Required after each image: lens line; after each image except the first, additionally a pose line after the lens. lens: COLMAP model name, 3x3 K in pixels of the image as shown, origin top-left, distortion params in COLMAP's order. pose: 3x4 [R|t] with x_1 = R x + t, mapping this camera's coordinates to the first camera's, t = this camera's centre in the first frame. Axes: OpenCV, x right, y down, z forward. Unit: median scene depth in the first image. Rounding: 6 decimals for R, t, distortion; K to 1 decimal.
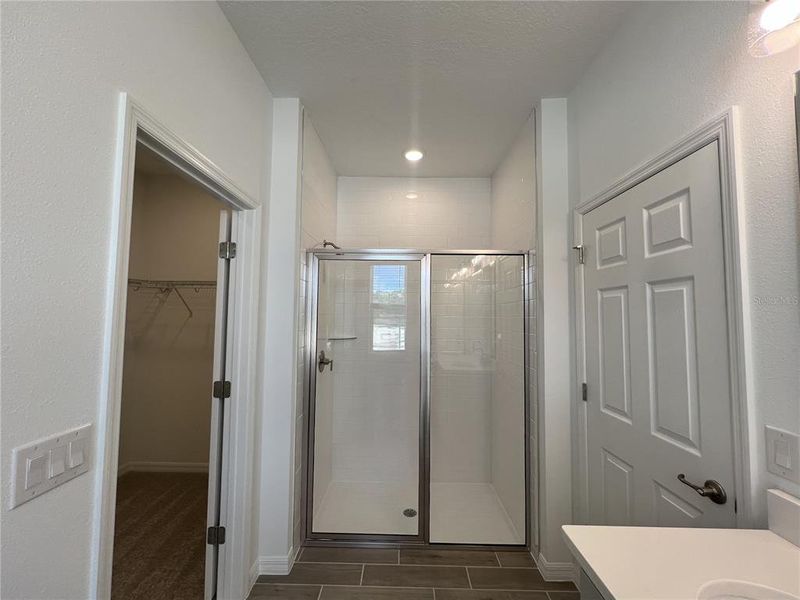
lens RADIAL K [[319.7, 0, 396.2], [0, 319.7, 301.1], [0, 0, 1]] dist [0.002211, 0.000187]
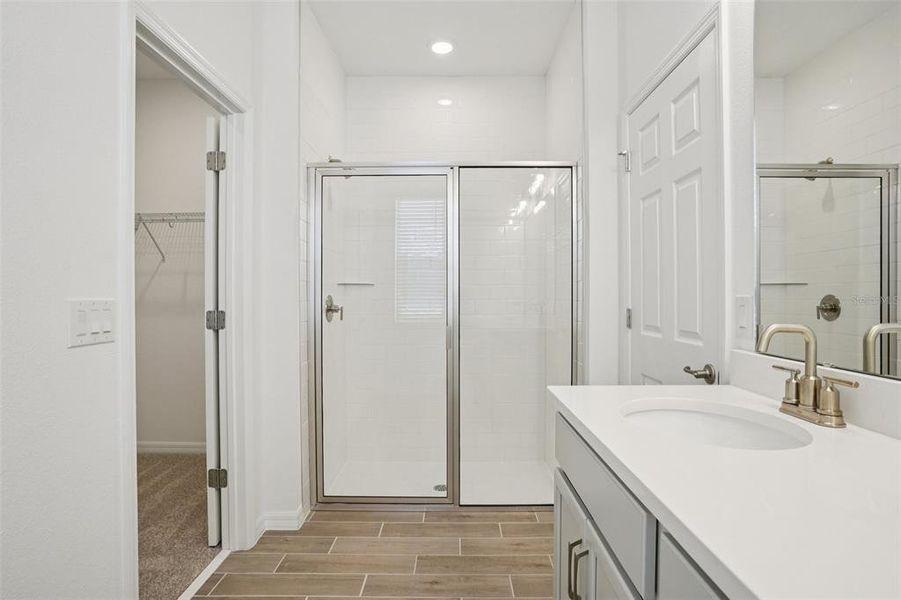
lens RADIAL K [[485.2, 0, 450.5], [0, 485.2, 300.0], [0, 0, 1]] dist [-0.043045, 0.000163]
pose [[0.999844, -0.014232, 0.010486, 0.082842], [0.013675, 0.998584, 0.051410, 0.153624], [-0.011203, -0.051258, 0.998623, -0.305042]]
